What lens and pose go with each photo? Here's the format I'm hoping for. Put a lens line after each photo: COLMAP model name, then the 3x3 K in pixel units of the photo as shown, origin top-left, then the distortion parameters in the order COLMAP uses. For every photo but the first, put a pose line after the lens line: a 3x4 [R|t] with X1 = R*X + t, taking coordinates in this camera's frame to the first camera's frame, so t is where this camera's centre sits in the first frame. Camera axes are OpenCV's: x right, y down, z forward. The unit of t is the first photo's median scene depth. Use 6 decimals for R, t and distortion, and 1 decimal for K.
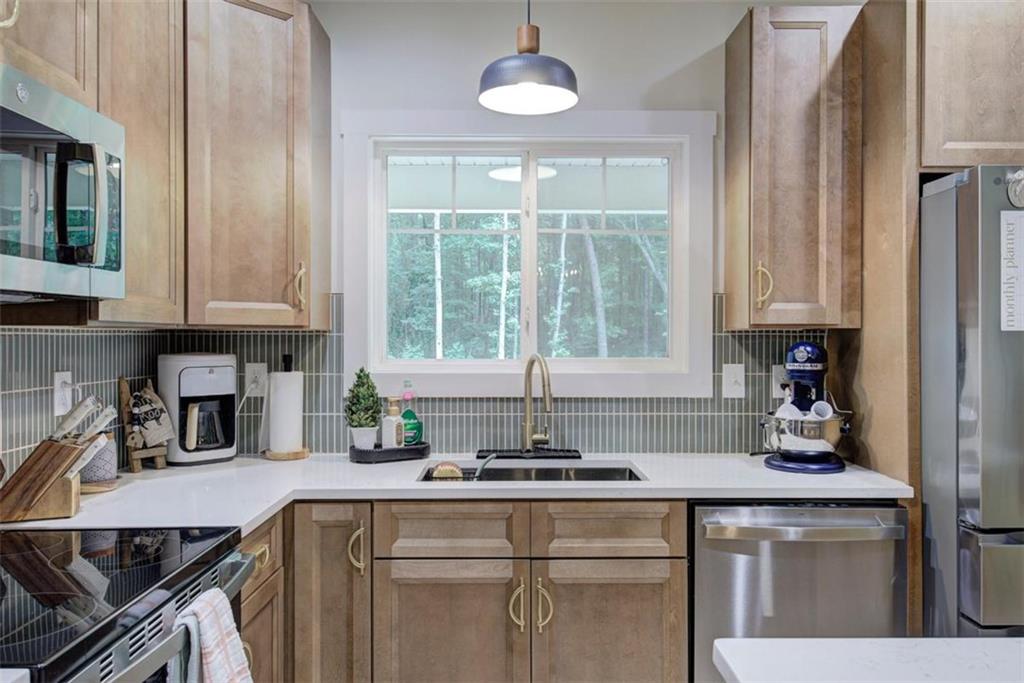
lens RADIAL K [[763.1, 0, 515.2], [0, 763.1, 339.3], [0, 0, 1]] dist [0.033308, -0.053453]
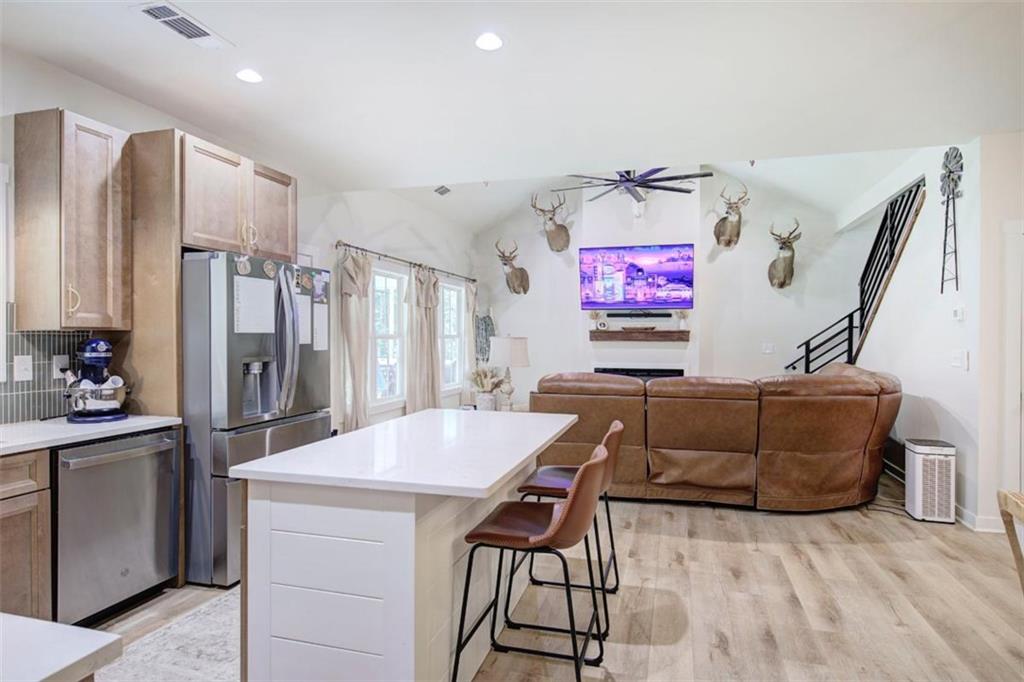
lens RADIAL K [[572.1, 0, 516.0], [0, 572.1, 342.9], [0, 0, 1]] dist [0.008028, 0.000133]
pose [[0.281954, -0.010987, 0.959365, -0.499534], [0.002132, 0.999939, 0.010825, 0.000895], [-0.959425, -0.001006, 0.281961, -0.134671]]
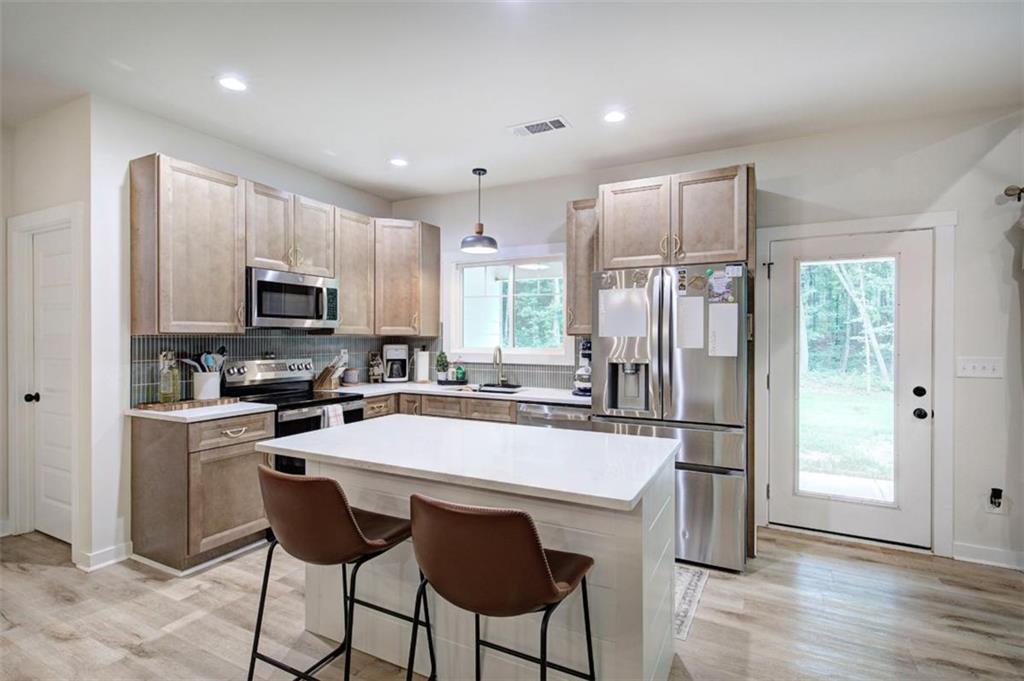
lens RADIAL K [[493.9, 0, 515.6], [0, 493.9, 339.6], [0, 0, 1]] dist [0.000354, 0.000508]
pose [[0.883892, 0.003473, -0.467678, 0.893464], [-0.004636, 0.999988, -0.001335, 0.000735], [0.467668, 0.003349, 0.883898, -0.446099]]
